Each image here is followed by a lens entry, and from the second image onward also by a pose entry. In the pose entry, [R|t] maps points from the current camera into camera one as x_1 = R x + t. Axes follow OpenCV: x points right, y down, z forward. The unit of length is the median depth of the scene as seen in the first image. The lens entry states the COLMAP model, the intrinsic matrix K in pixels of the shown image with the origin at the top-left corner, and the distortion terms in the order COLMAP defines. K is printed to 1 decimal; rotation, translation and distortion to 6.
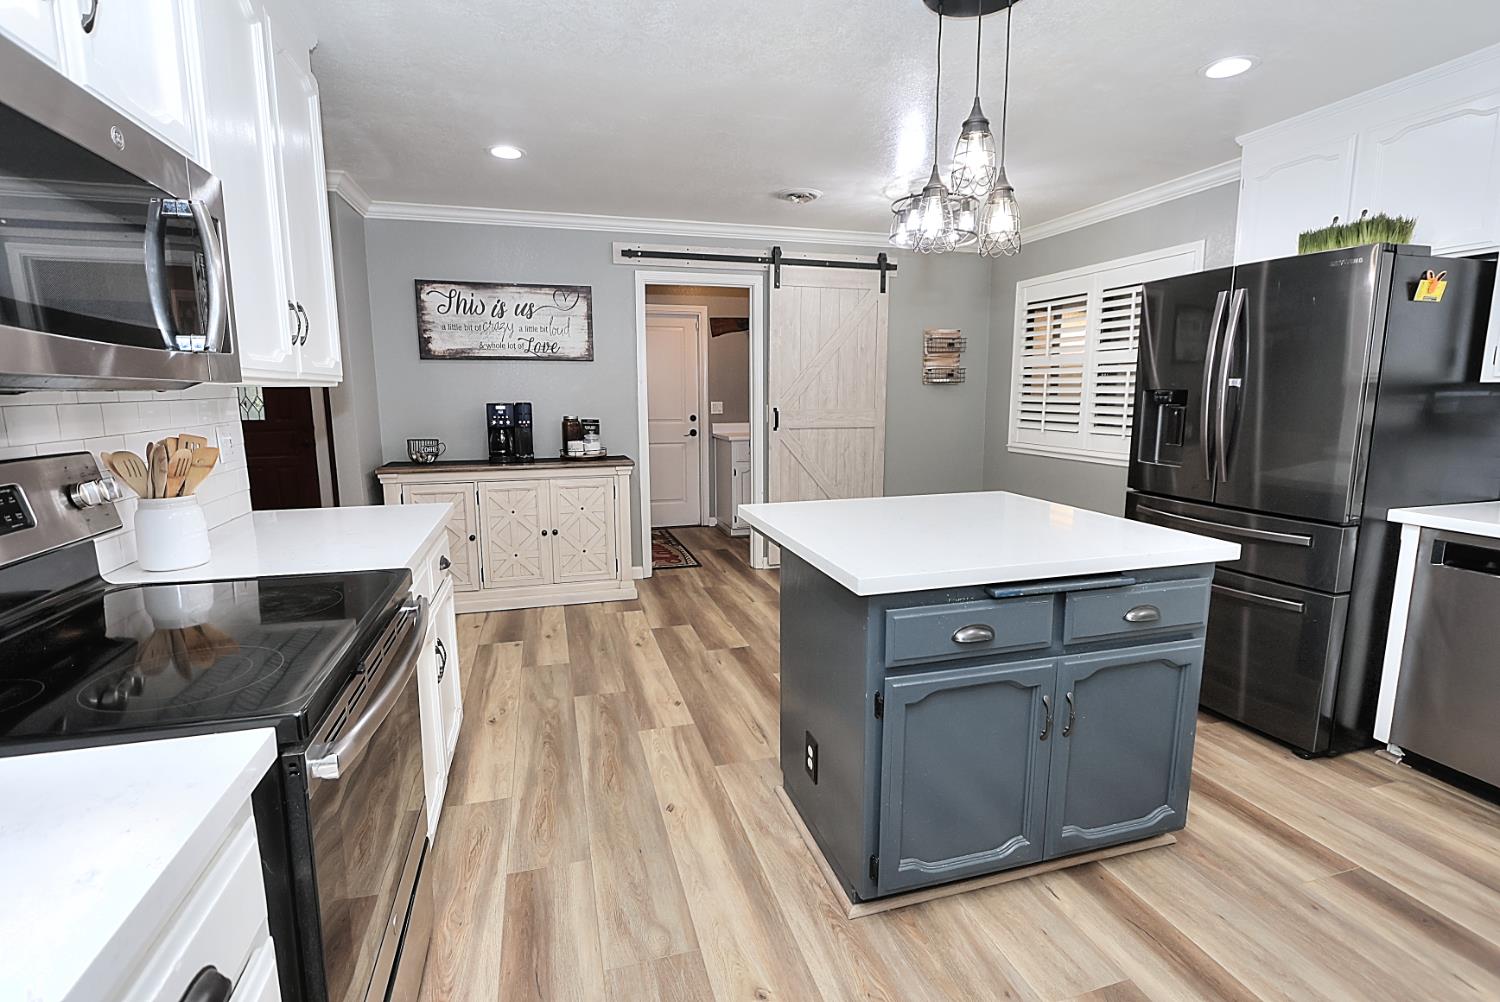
lens RADIAL K [[706.9, 0, 735.2], [0, 706.9, 505.2], [0, 0, 1]] dist [-0.010467, -0.000475]
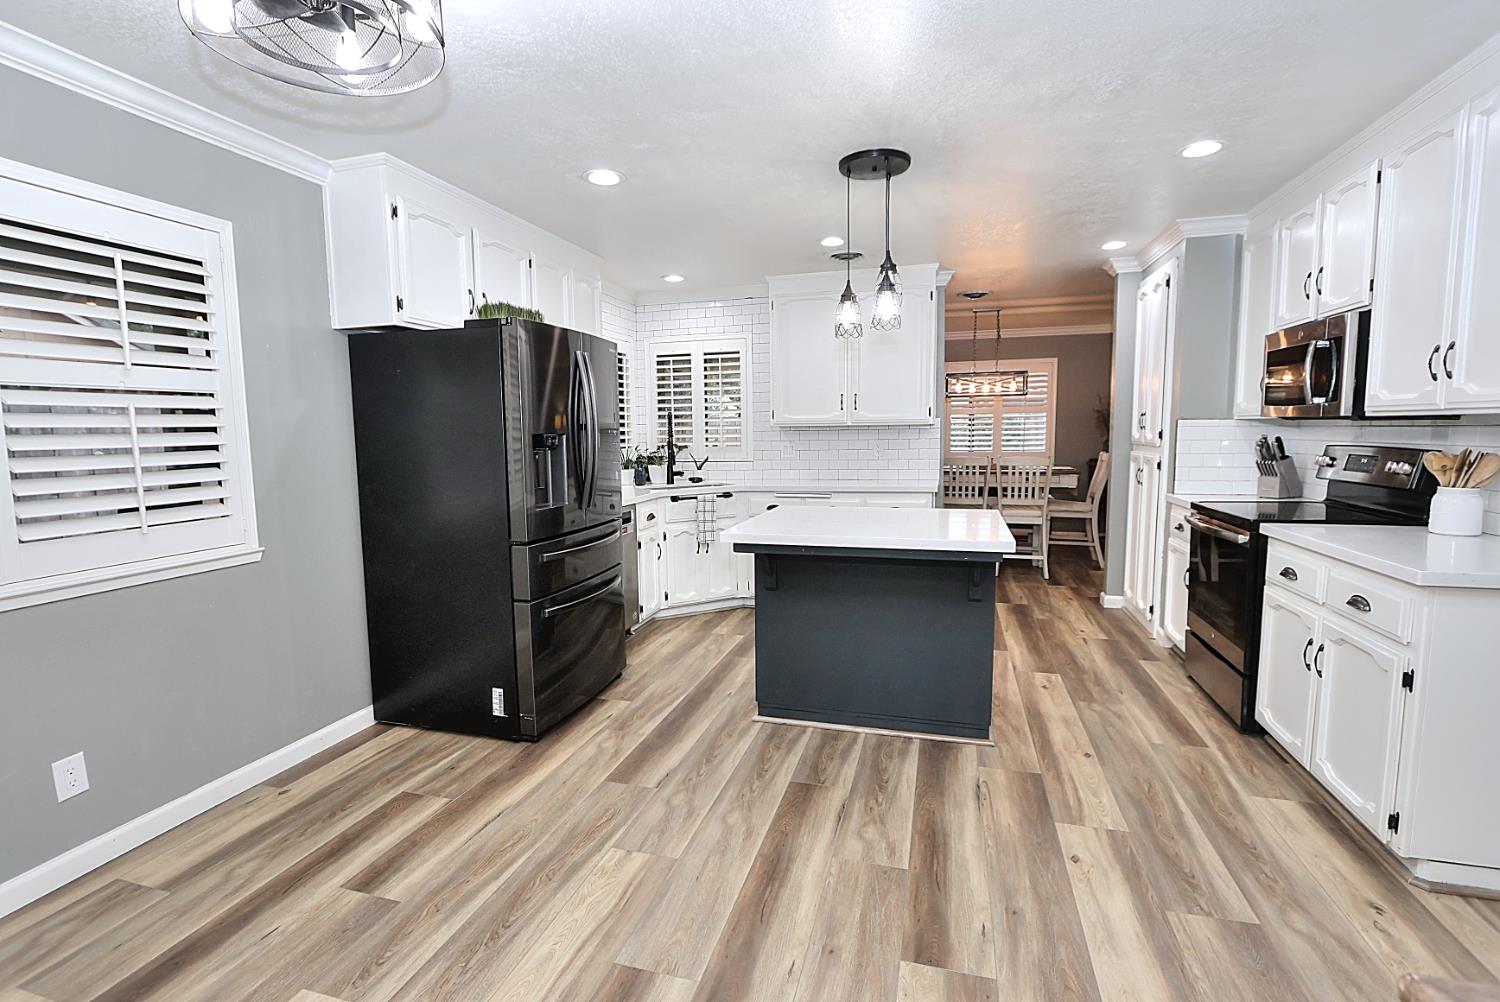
lens RADIAL K [[706.9, 0, 735.2], [0, 706.9, 505.2], [0, 0, 1]] dist [-0.010467, -0.000475]
pose [[-0.850317, -0.039930, 0.524754, -0.122663], [0.101434, 0.965986, 0.237869, -0.224835], [-0.516403, 0.255492, -0.817344, 1.379896]]
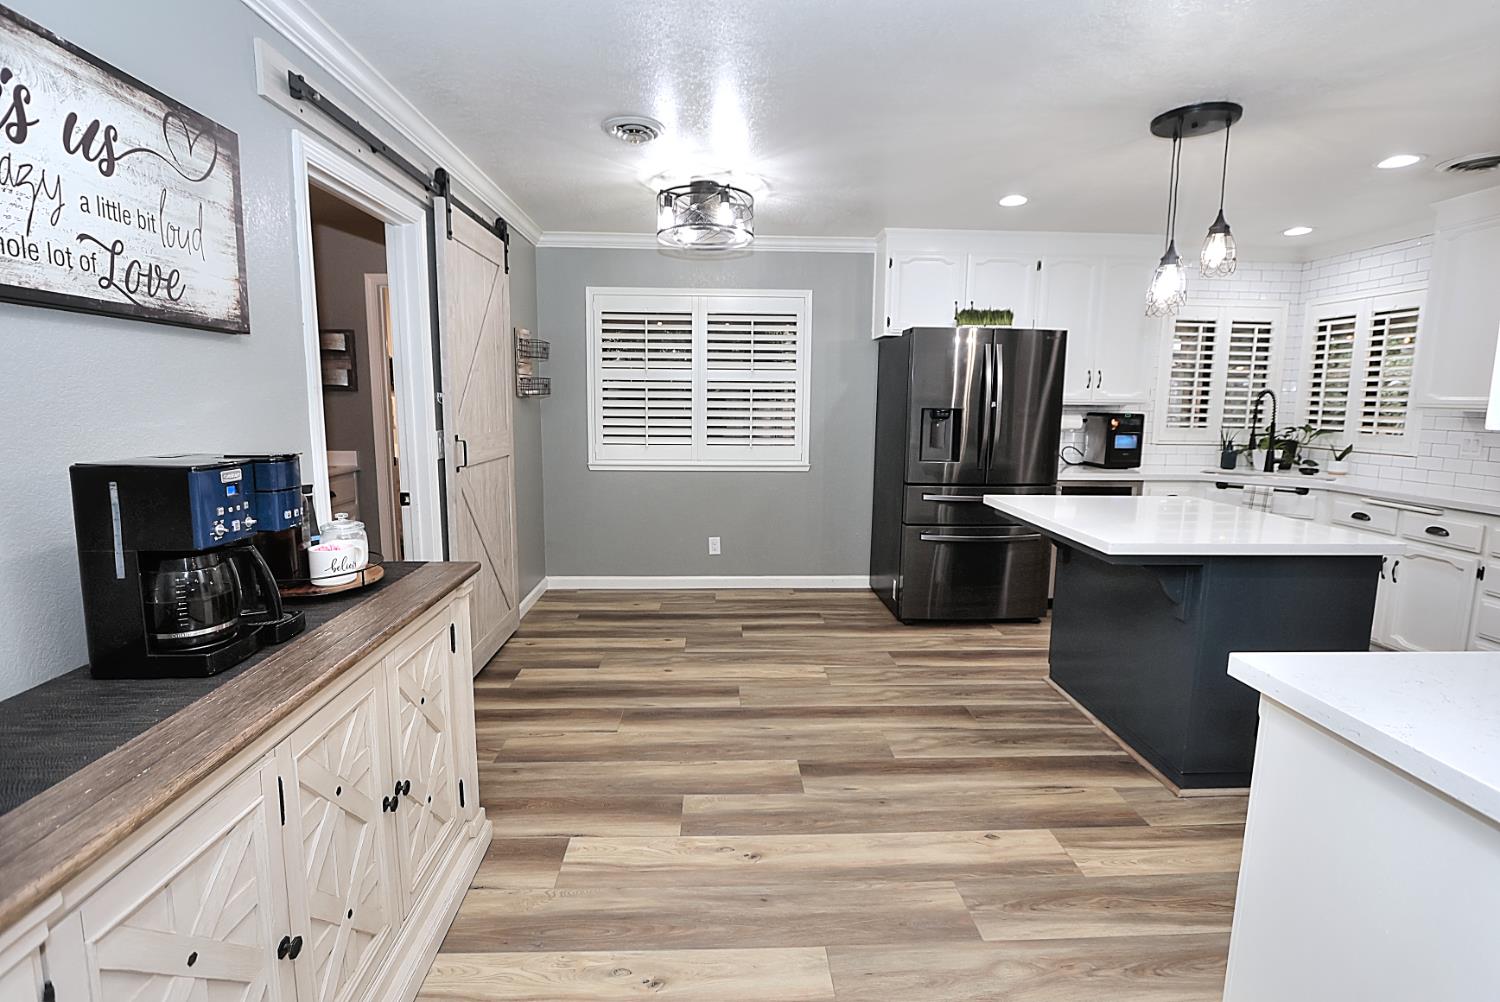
lens RADIAL K [[706.8, 0, 751.7], [0, 706.8, 495.0], [0, 0, 1]] dist [-0.010357, -0.000072]
pose [[0.217703, -0.127816, 0.967610, -0.665982], [0.144502, 0.984683, 0.097560, -0.149863], [-0.965259, 0.118582, 0.232838, 0.849527]]
